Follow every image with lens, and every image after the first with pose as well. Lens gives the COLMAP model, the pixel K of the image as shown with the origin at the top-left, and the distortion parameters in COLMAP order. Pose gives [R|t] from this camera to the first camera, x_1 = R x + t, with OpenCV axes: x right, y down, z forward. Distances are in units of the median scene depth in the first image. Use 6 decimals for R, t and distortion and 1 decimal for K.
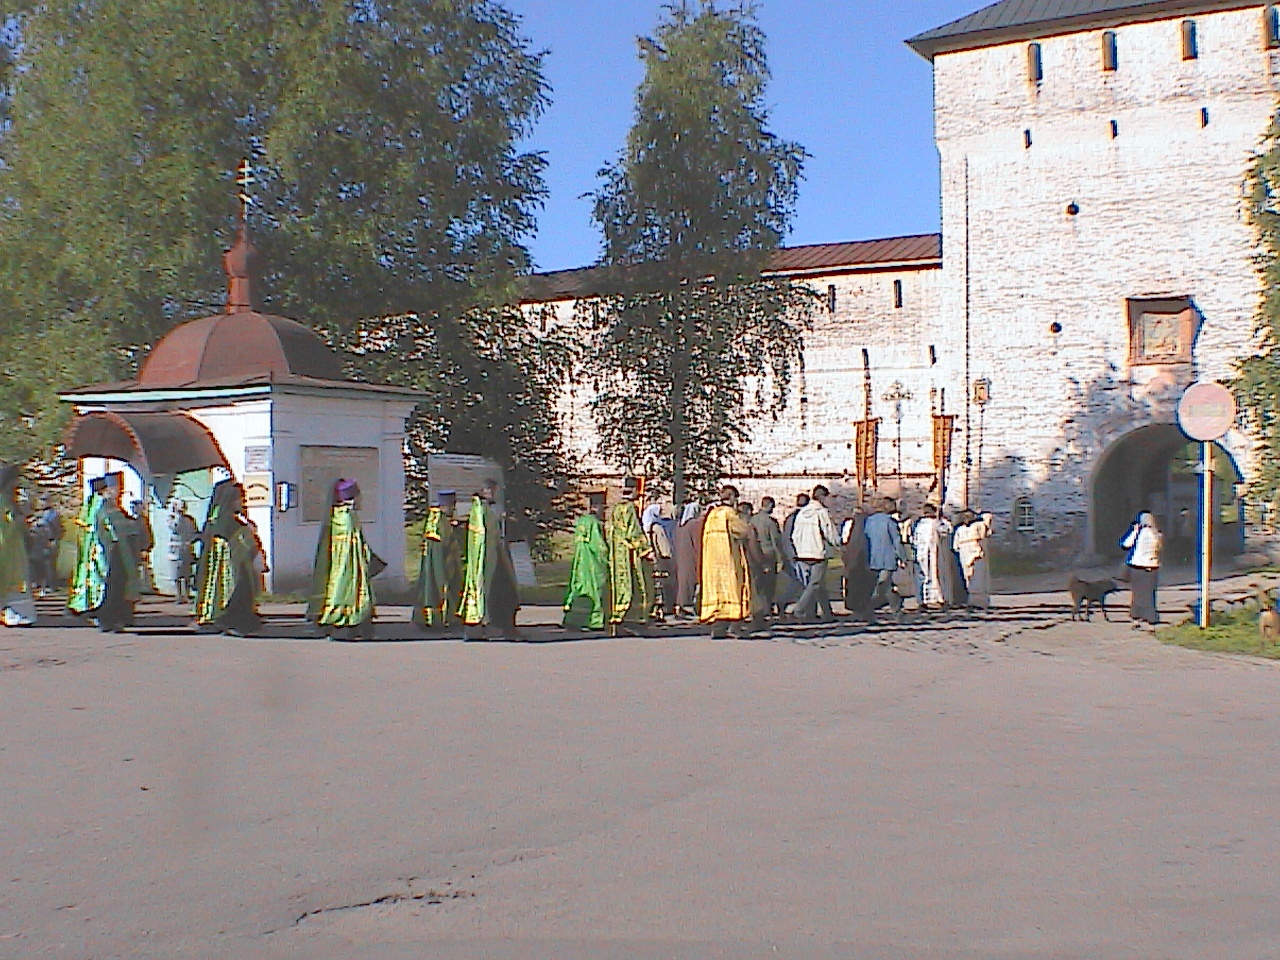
lens RADIAL K [[1387.8, 0, 642.4], [0, 1387.8, 484.5], [0, 0, 1]] dist [-0.184906, 0.000000]
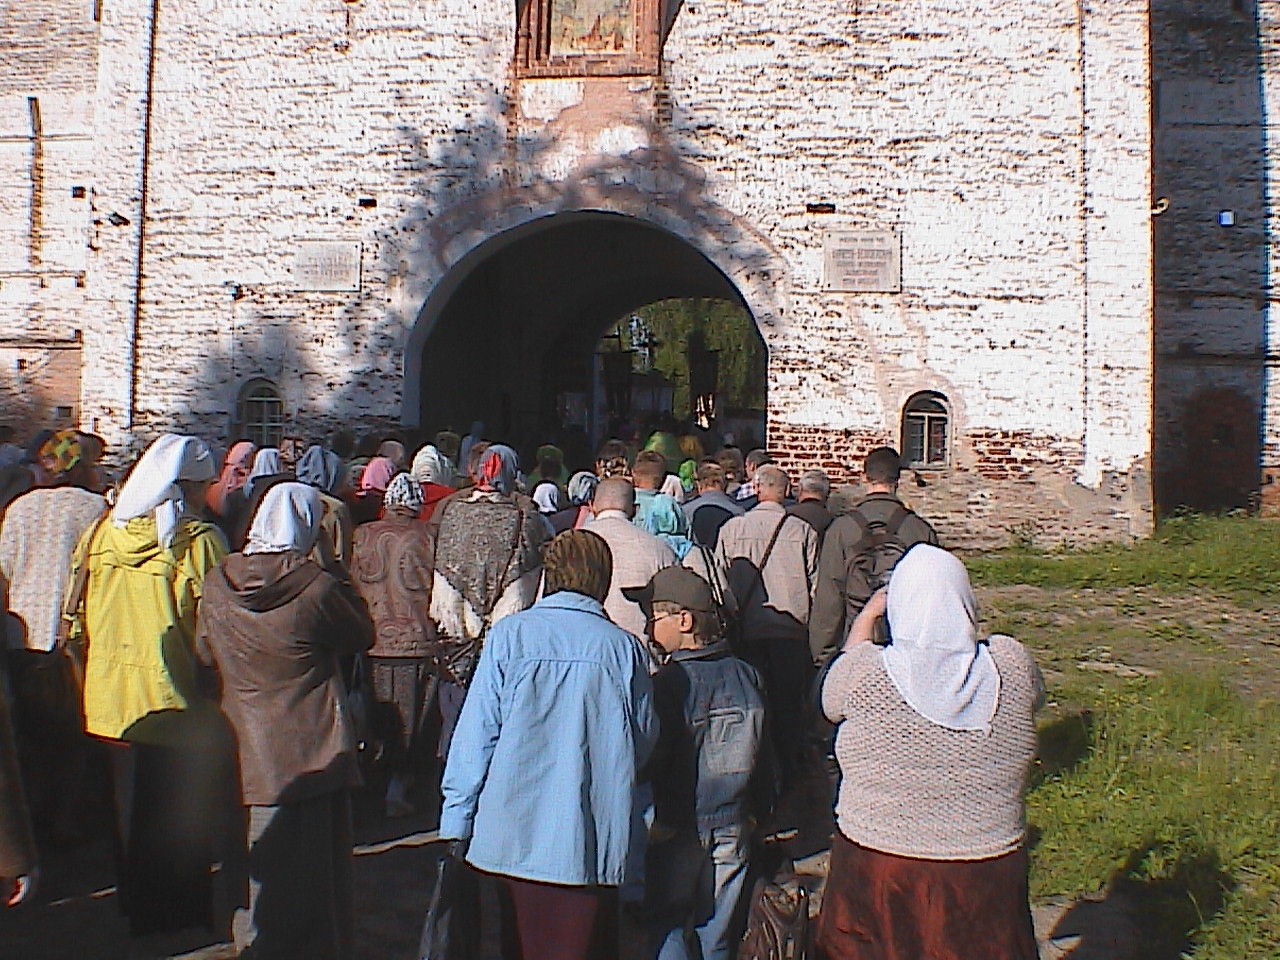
lens RADIAL K [[1387.8, 0, 643.9], [0, 1387.8, 478.9], [0, 0, 1]] dist [-0.184906, 0.000000]
pose [[0.915969, 0.011764, 0.401076, 0.230330], [-0.034206, 0.998221, 0.048839, 0.016172], [-0.399788, -0.058454, 0.914742, 0.591355]]
